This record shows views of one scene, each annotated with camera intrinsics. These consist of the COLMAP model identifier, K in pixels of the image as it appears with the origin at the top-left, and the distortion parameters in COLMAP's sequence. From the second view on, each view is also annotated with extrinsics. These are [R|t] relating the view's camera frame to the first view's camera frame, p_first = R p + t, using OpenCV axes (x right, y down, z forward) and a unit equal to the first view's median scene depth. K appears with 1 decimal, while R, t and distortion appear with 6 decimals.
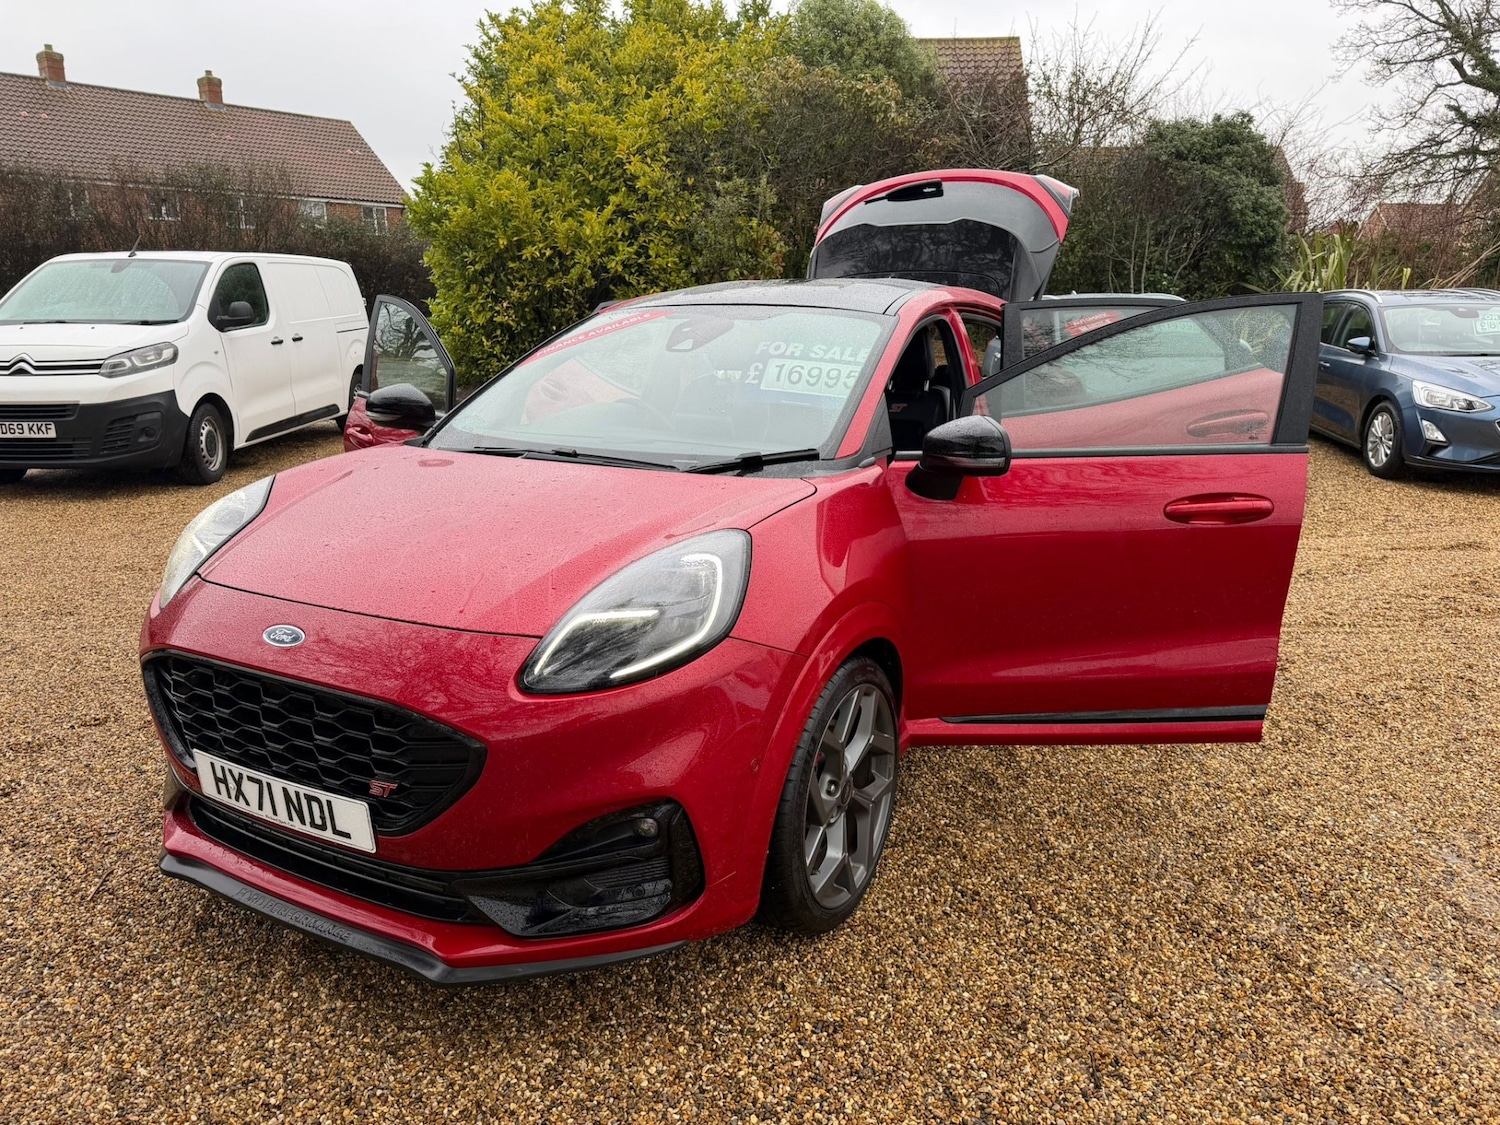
lens RADIAL K [[1099.5, 0, 727.7], [0, 1099.5, 561.5], [0, 0, 1]] dist [0.021466, -0.026780]
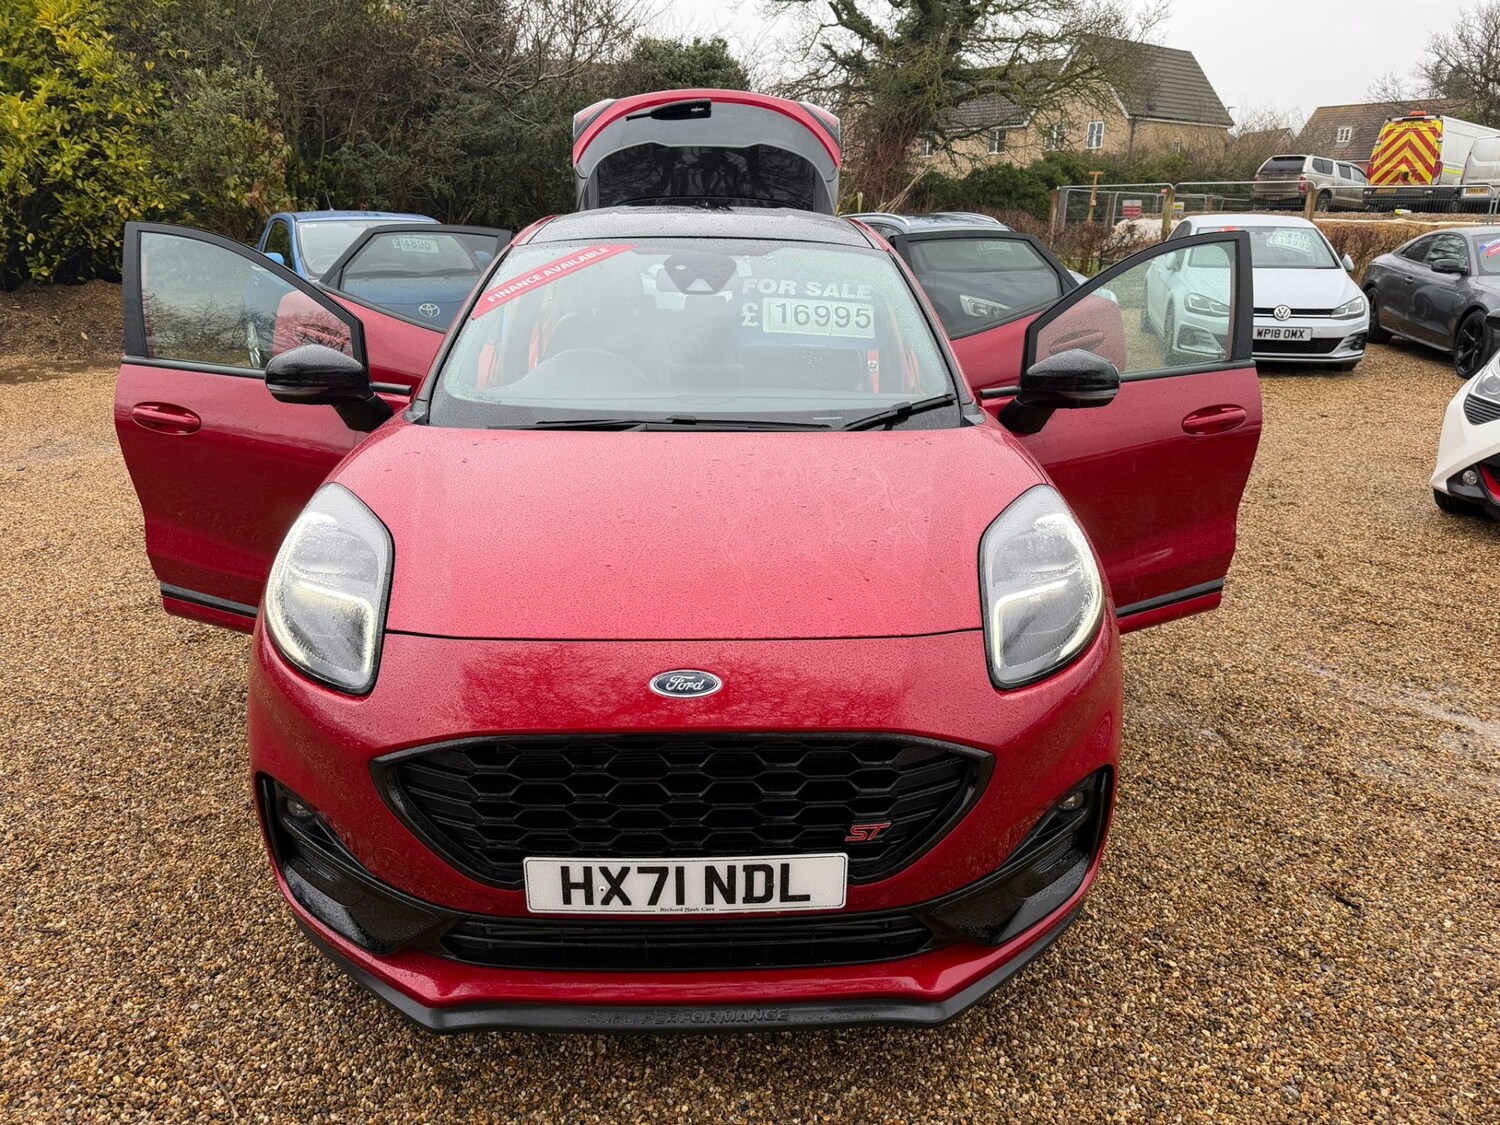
lens RADIAL K [[1099.5, 0, 752.9], [0, 1099.5, 574.0], [0, 0, 1]] dist [0.021466, -0.026780]
pose [[0.851176, -0.155839, 0.501213, -0.123995], [0.112656, 0.986895, 0.115531, -0.016131], [-0.512648, -0.041873, 0.857577, 0.049684]]
